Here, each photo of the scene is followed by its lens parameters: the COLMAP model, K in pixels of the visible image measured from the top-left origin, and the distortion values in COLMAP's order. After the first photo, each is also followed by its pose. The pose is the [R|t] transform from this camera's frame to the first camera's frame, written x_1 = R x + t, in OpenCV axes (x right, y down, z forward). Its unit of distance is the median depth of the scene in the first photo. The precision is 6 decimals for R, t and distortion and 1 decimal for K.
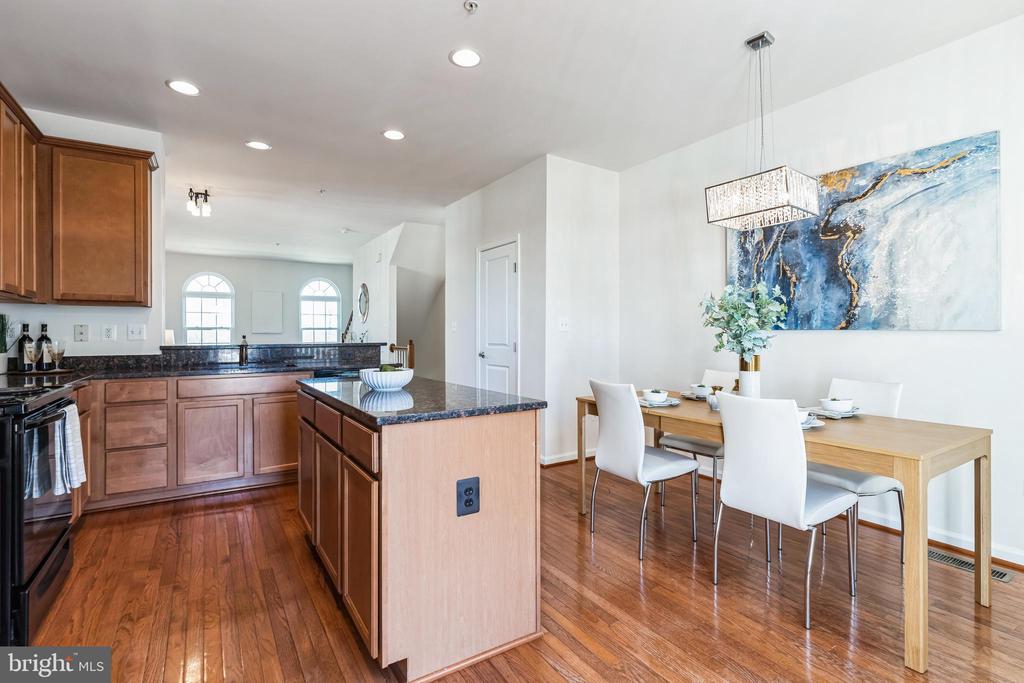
lens RADIAL K [[499.4, 0, 511.6], [0, 499.4, 332.8], [0, 0, 1]] dist [0.009132, -0.002908]
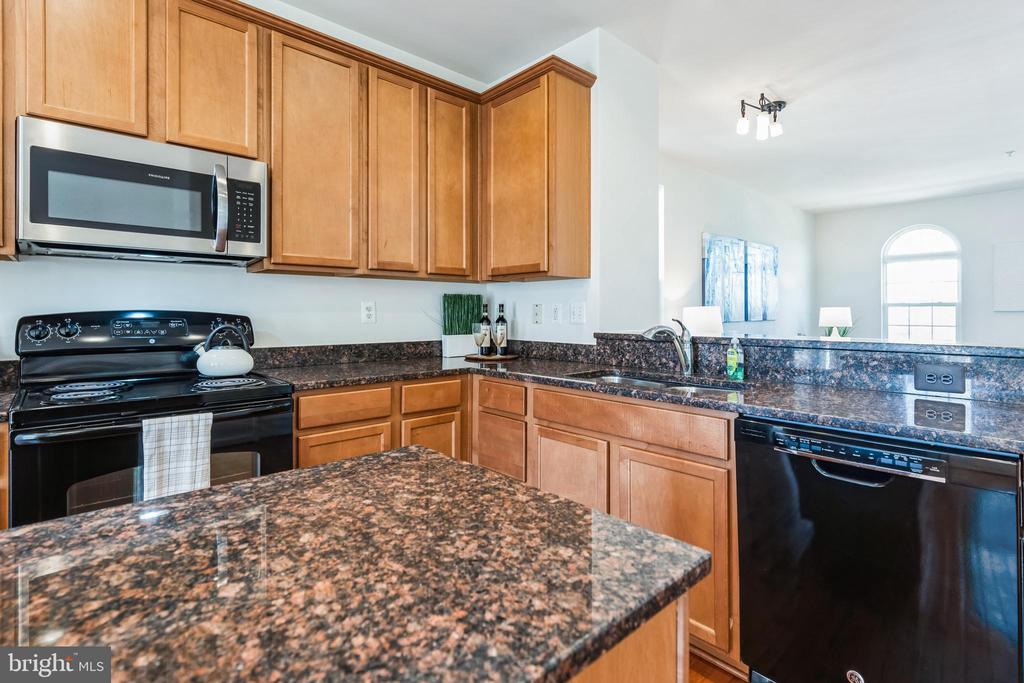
lens RADIAL K [[499.4, 0, 510.6], [0, 499.4, 312.4], [0, 0, 1]] dist [0.009132, -0.002908]
pose [[0.183953, 0.004565, -0.982925, -0.042971], [0.002049, 0.999985, 0.005027, -0.006700], [0.982933, -0.002939, 0.183941, 0.878555]]
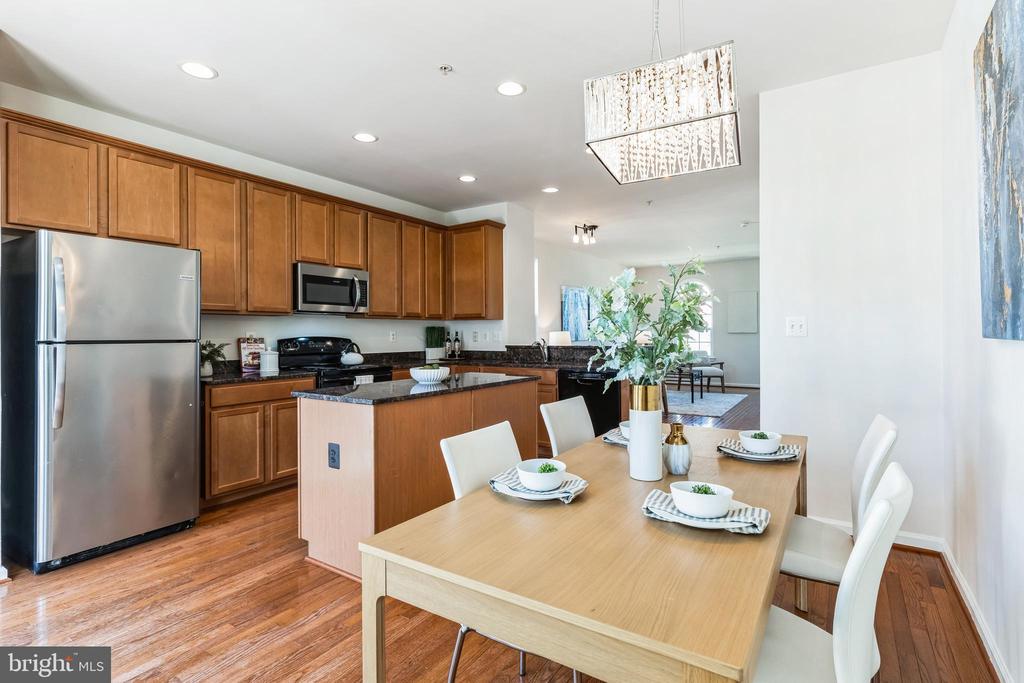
lens RADIAL K [[499.4, 0, 498.8], [0, 499.4, 331.7], [0, 0, 1]] dist [0.009132, -0.002908]
pose [[0.387793, -0.003587, -0.921740, 0.769721], [0.008719, 0.999962, -0.000223, -0.015916], [0.921705, -0.007950, 0.387810, 0.469503]]
